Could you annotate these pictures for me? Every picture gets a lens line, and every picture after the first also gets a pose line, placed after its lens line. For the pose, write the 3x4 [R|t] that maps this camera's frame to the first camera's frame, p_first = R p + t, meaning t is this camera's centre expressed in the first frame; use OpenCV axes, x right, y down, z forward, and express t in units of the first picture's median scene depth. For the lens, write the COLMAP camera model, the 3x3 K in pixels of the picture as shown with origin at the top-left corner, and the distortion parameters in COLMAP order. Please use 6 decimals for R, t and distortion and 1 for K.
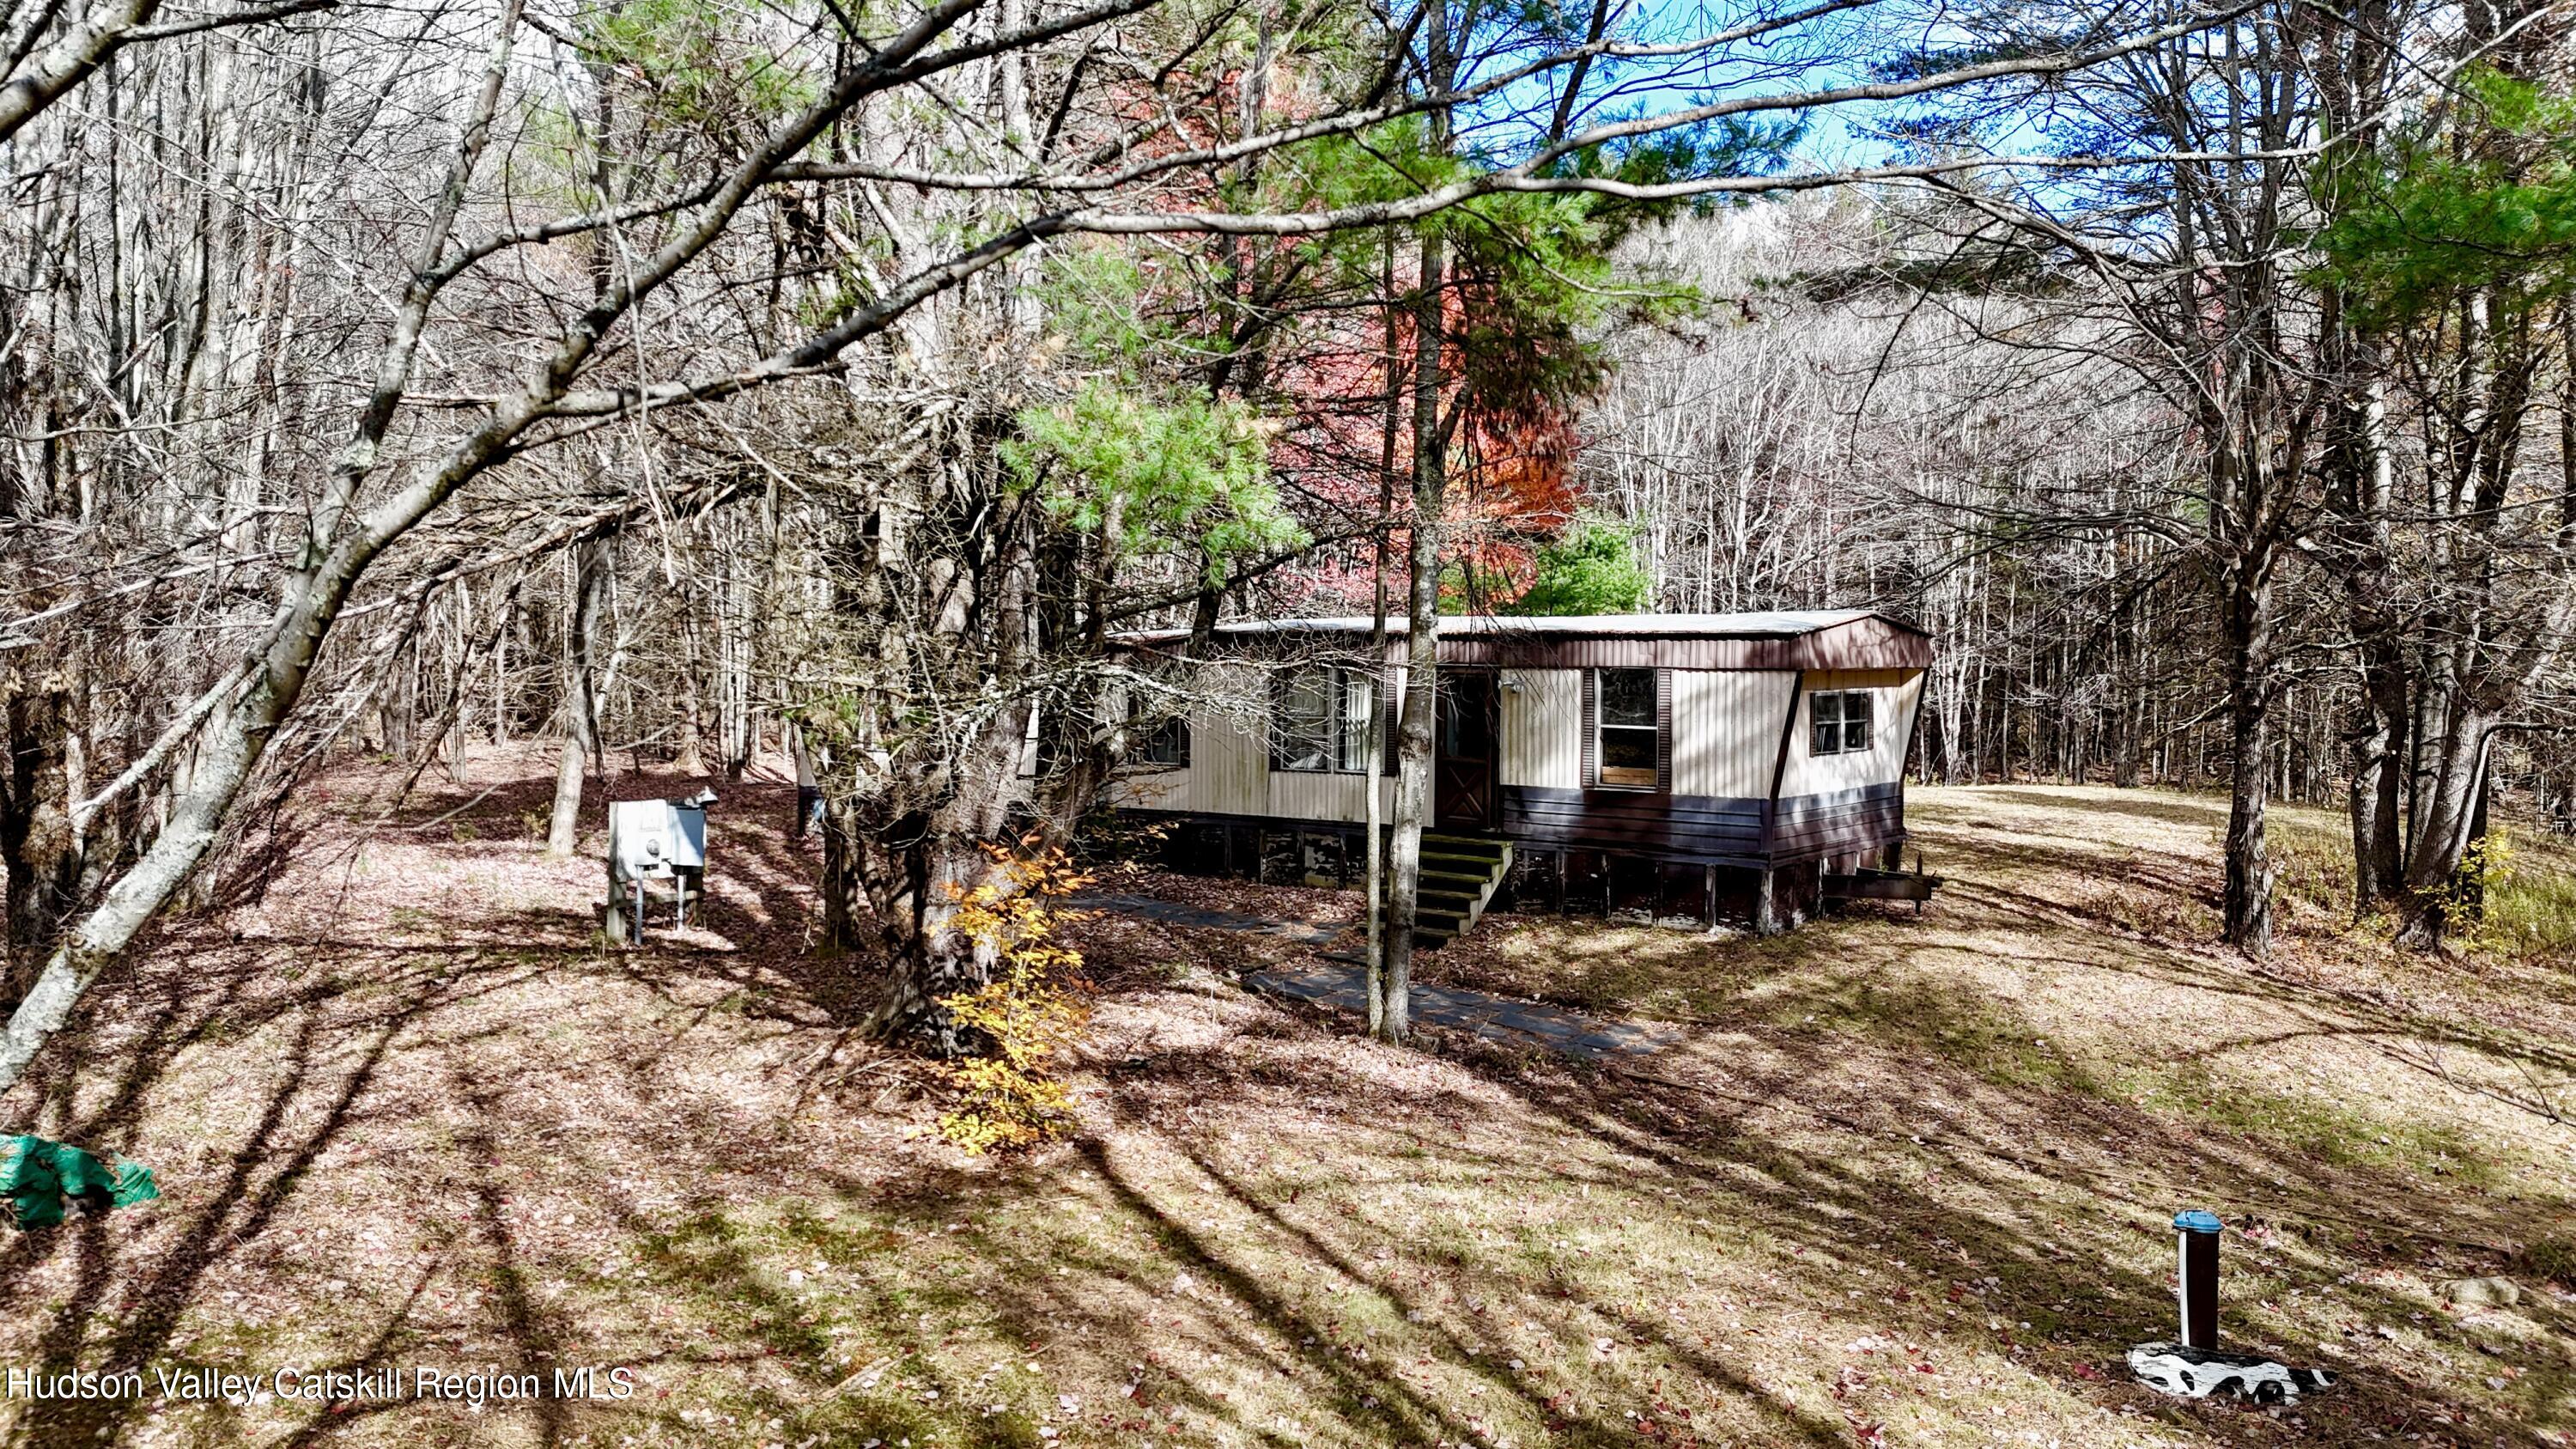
lens RADIAL K [[1847.6, 0, 1288.0], [0, 1847.6, 724.5], [0, 0, 1]] dist [0.088551, -0.110544]
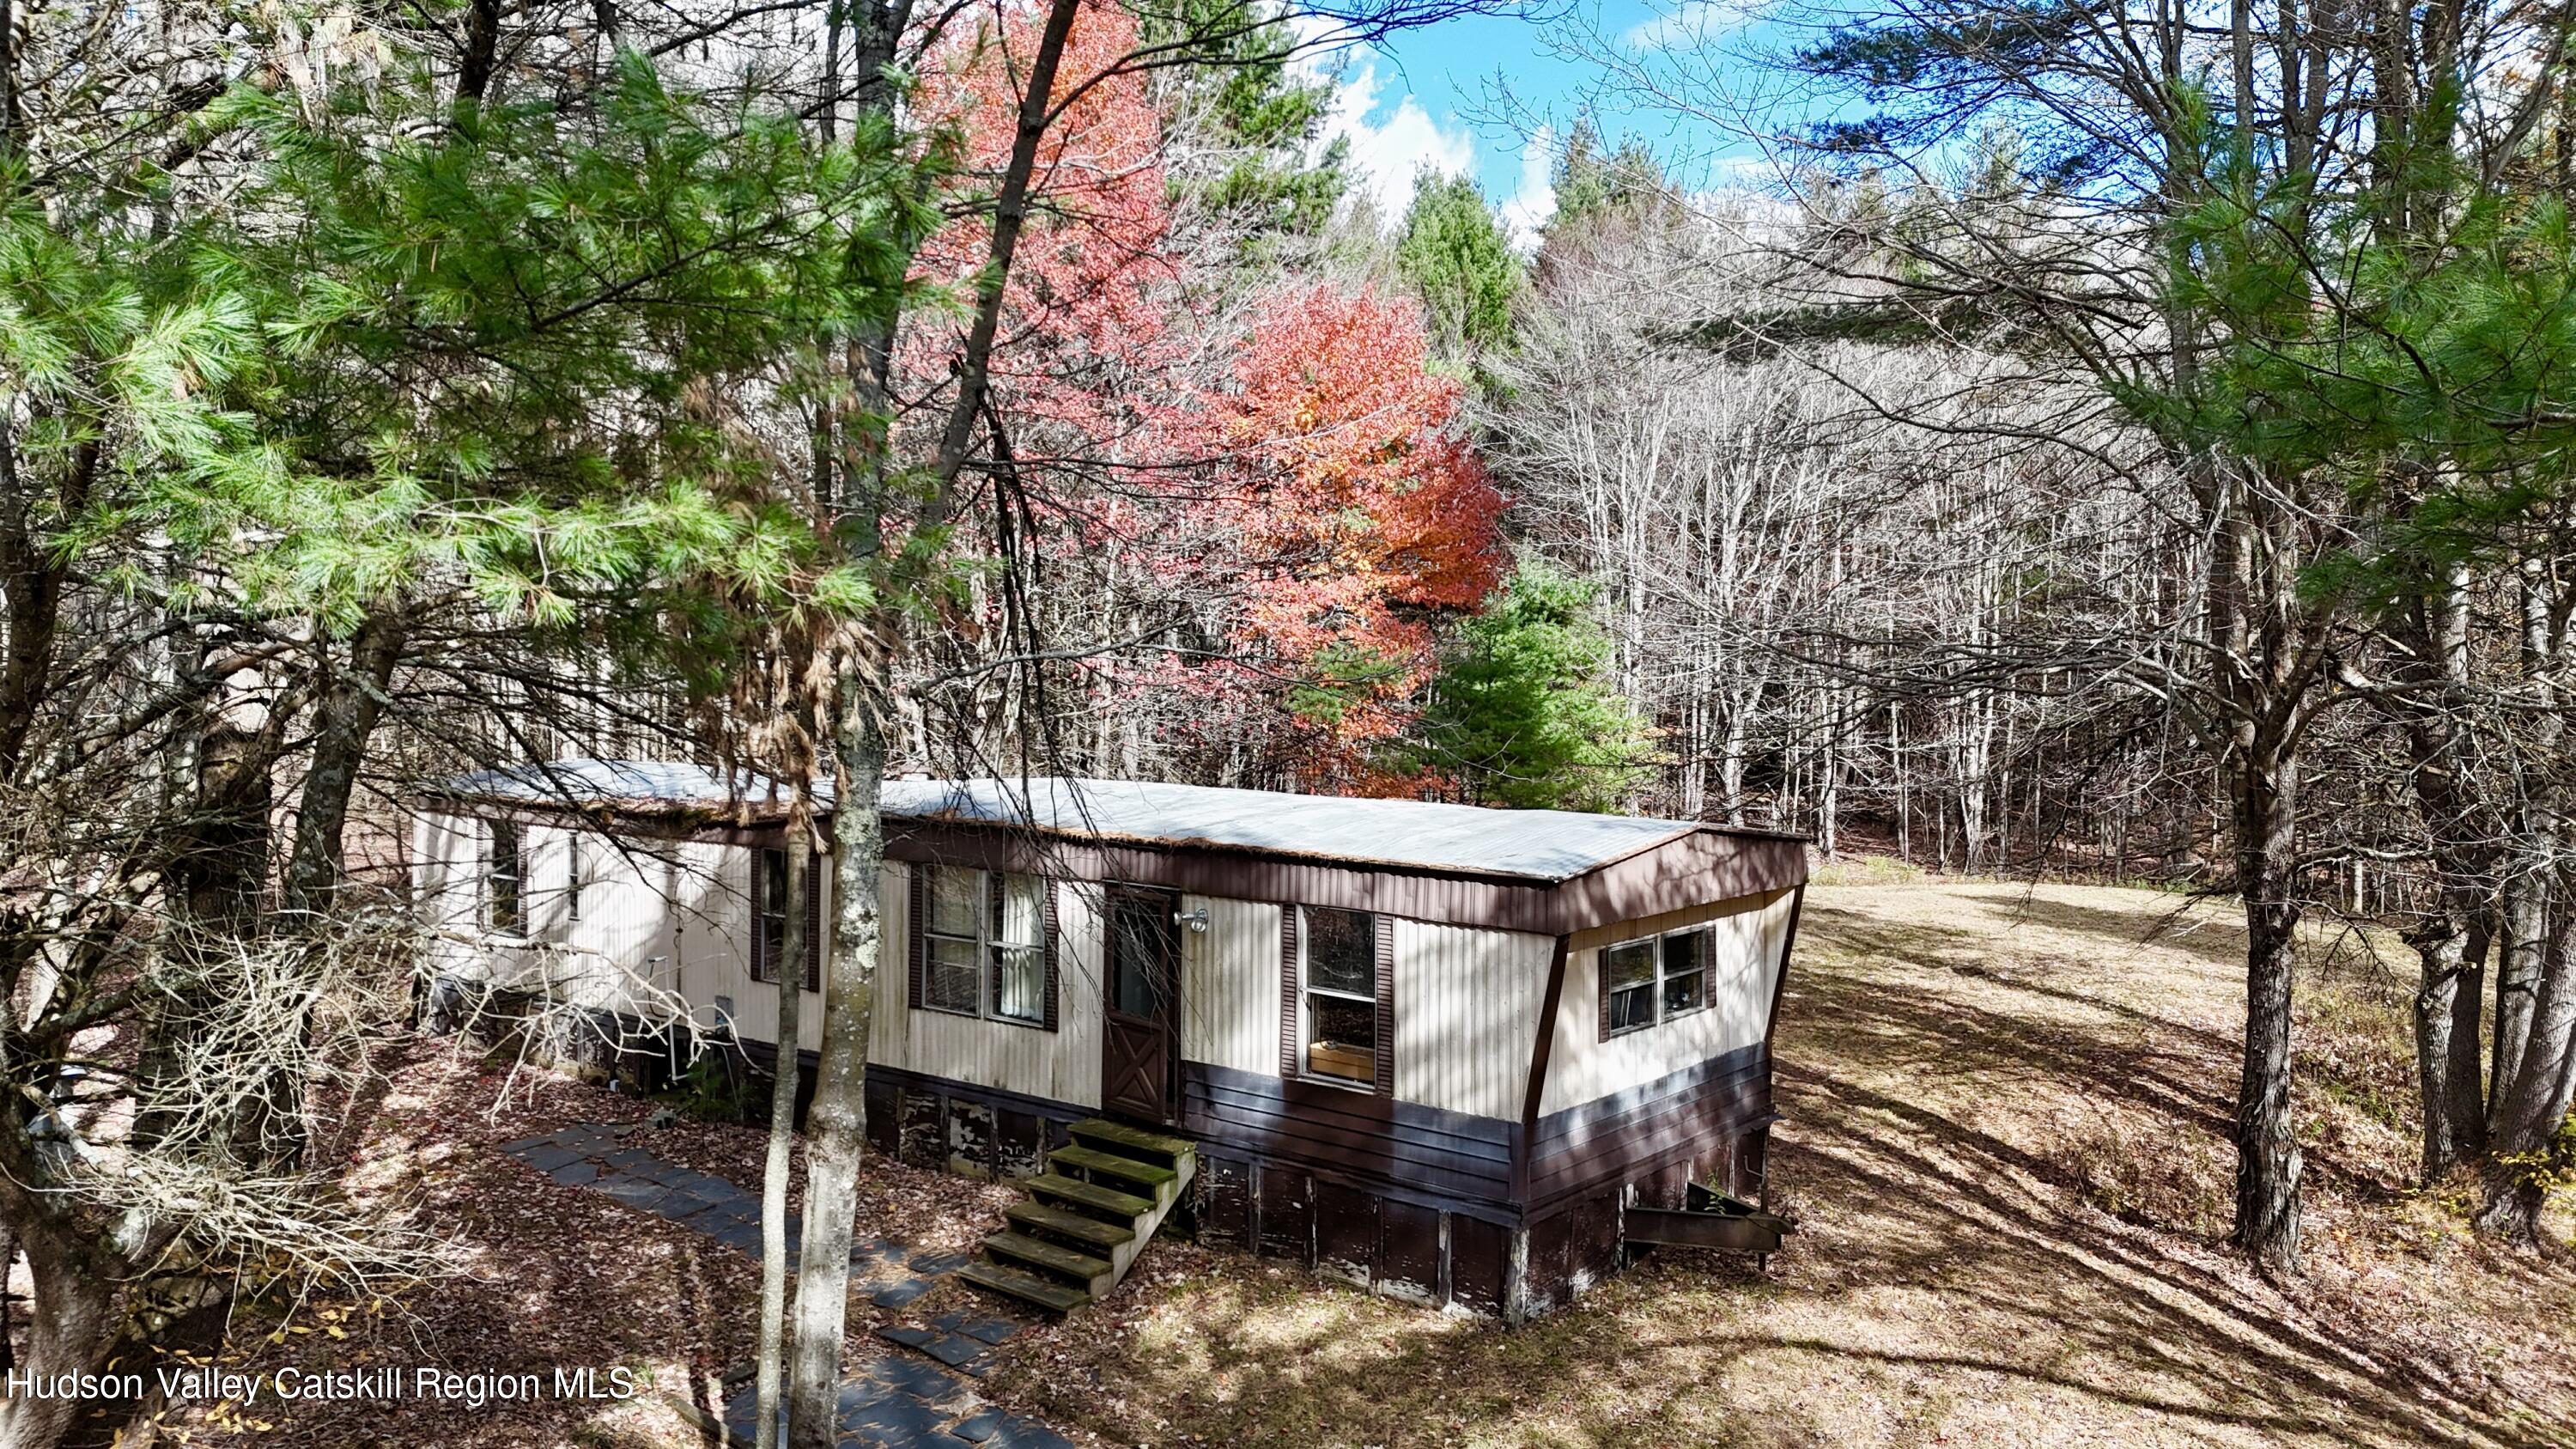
lens RADIAL K [[1847.6, 0, 1288.0], [0, 1847.6, 724.5], [0, 0, 1]] dist [0.088551, -0.110544]
pose [[0.999331, 0.001467, -0.036534, 0.184014], [-0.001586, 0.999994, -0.003230, -0.093888], [0.036529, 0.003286, 0.999327, 0.301013]]
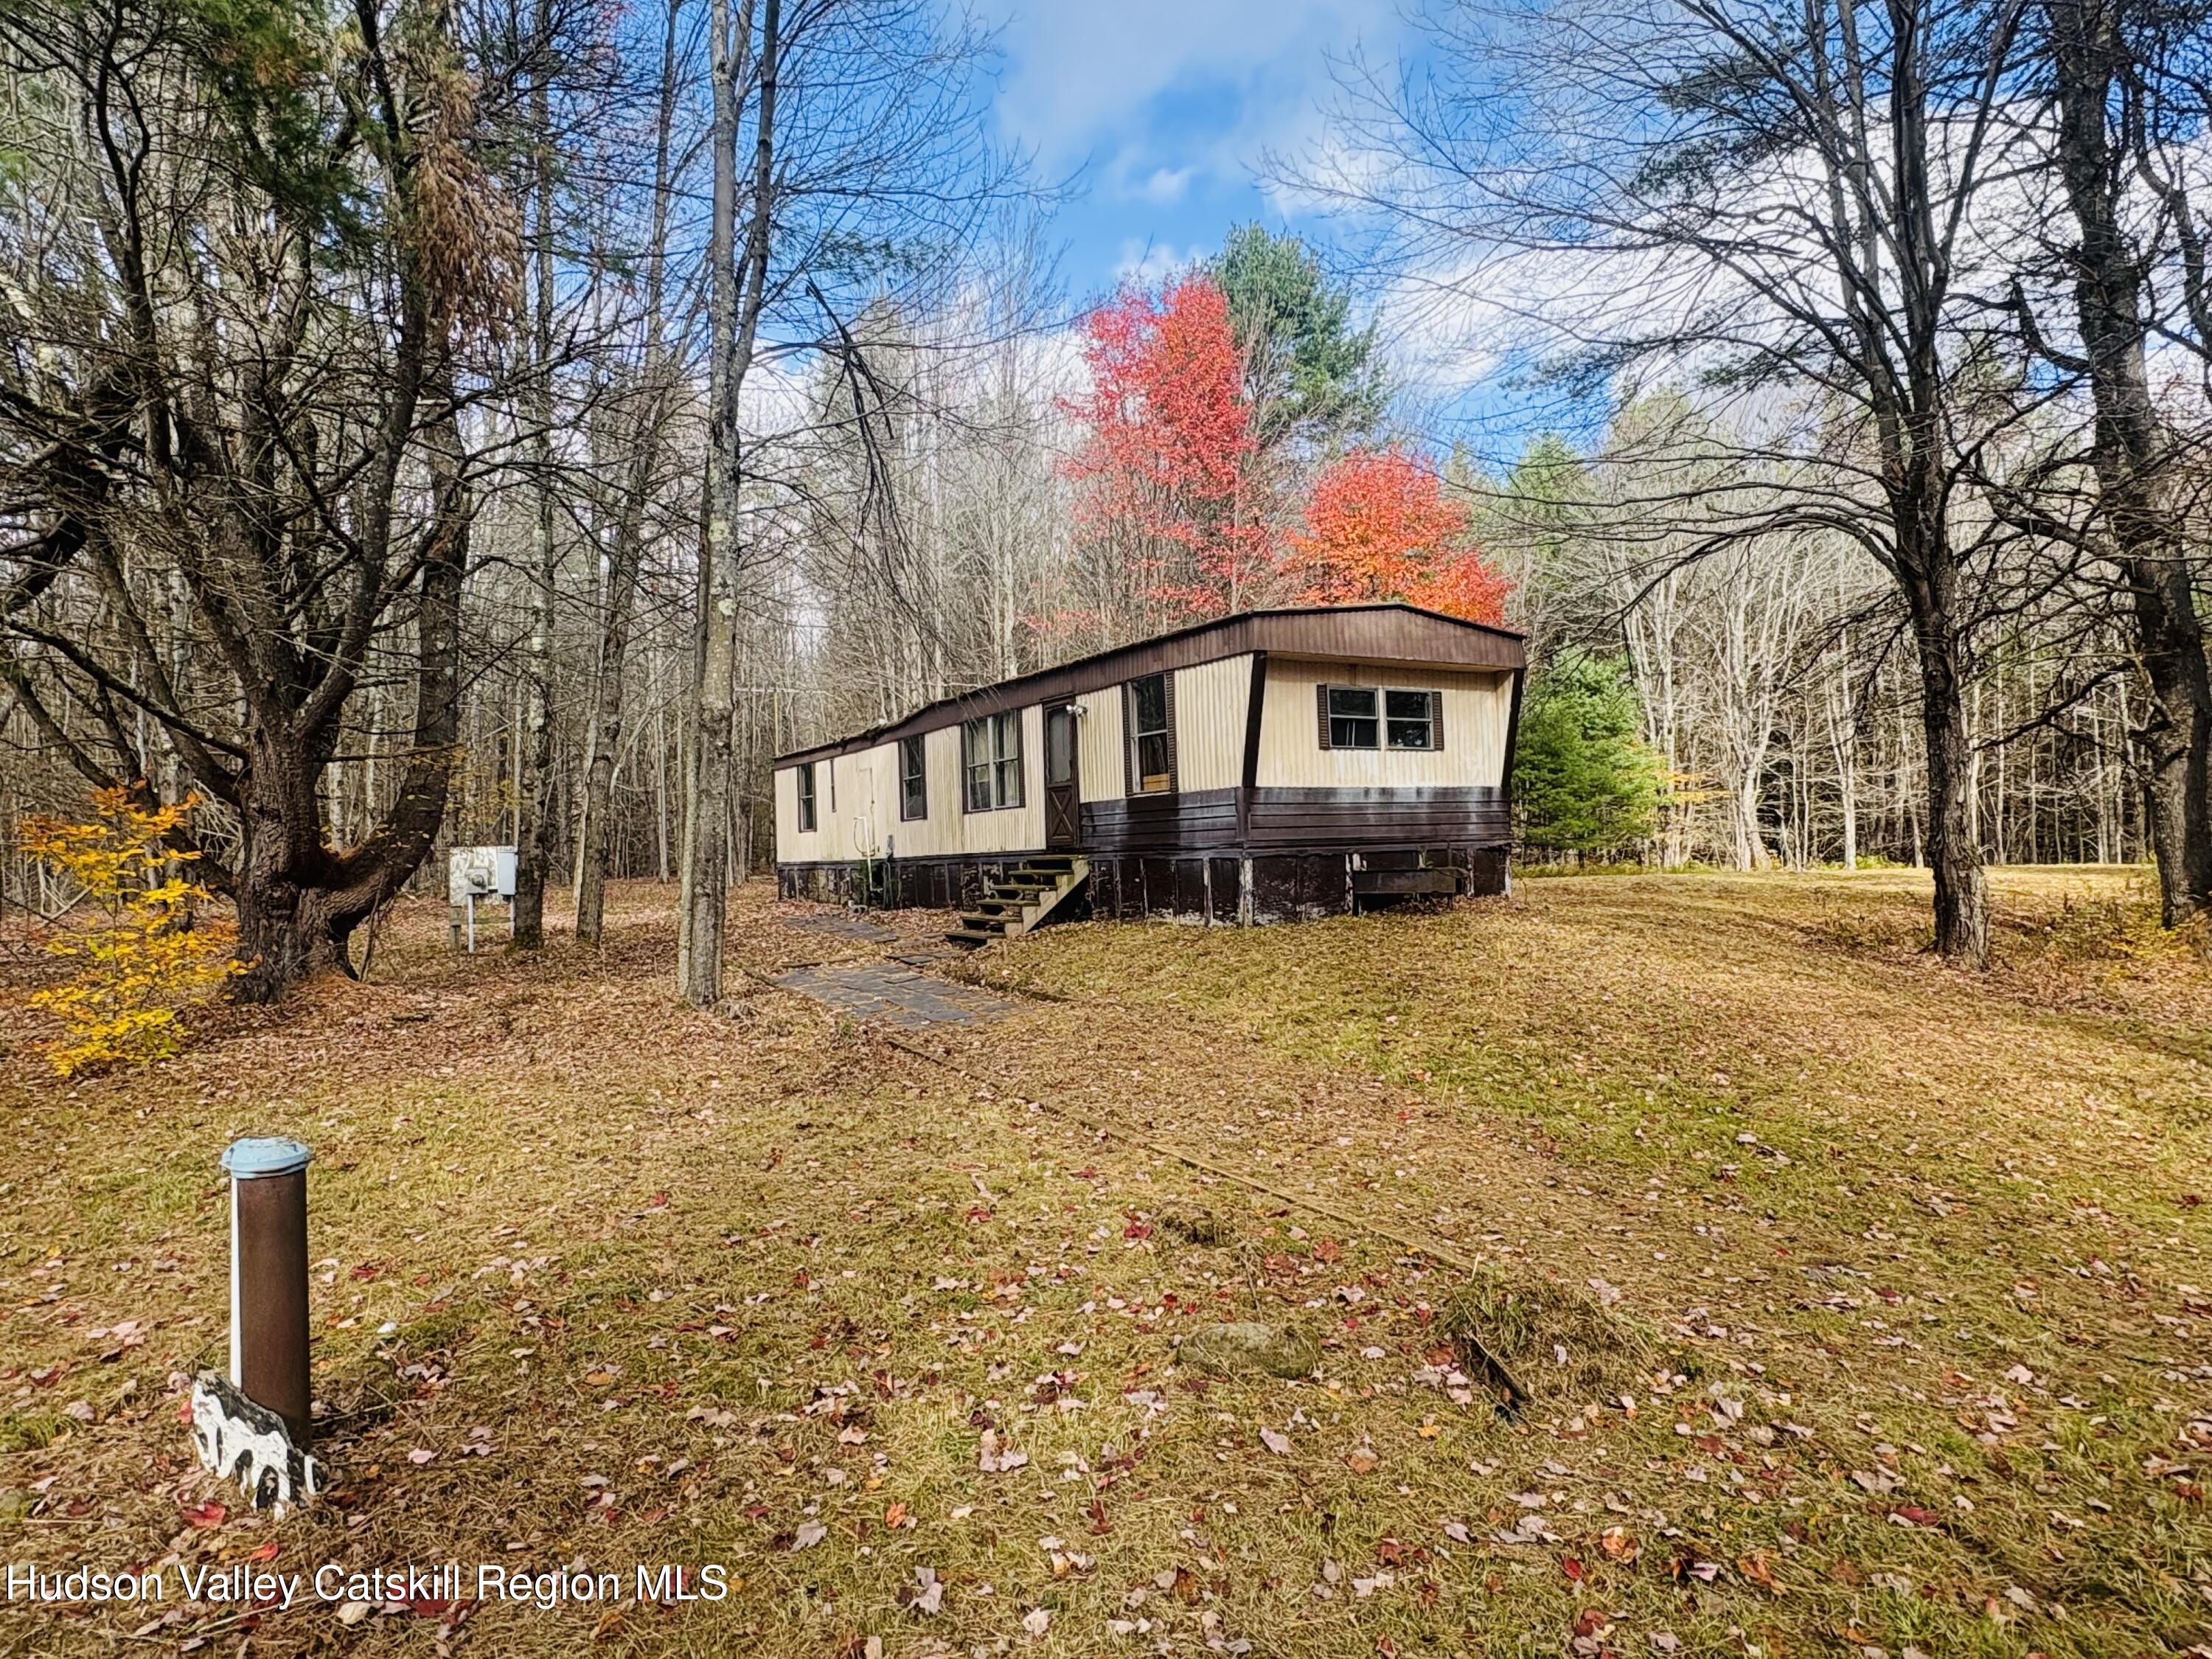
lens RADIAL K [[1210.1, 0, 1106.0], [0, 1210.1, 829.5], [0, 0, 1]] dist [0.000095, -0.000178]
pose [[0.930974, -0.049312, -0.361739, 0.392034], [0.030399, 0.997866, -0.057793, 0.091315], [0.363817, 0.042808, 0.930486, 0.349487]]
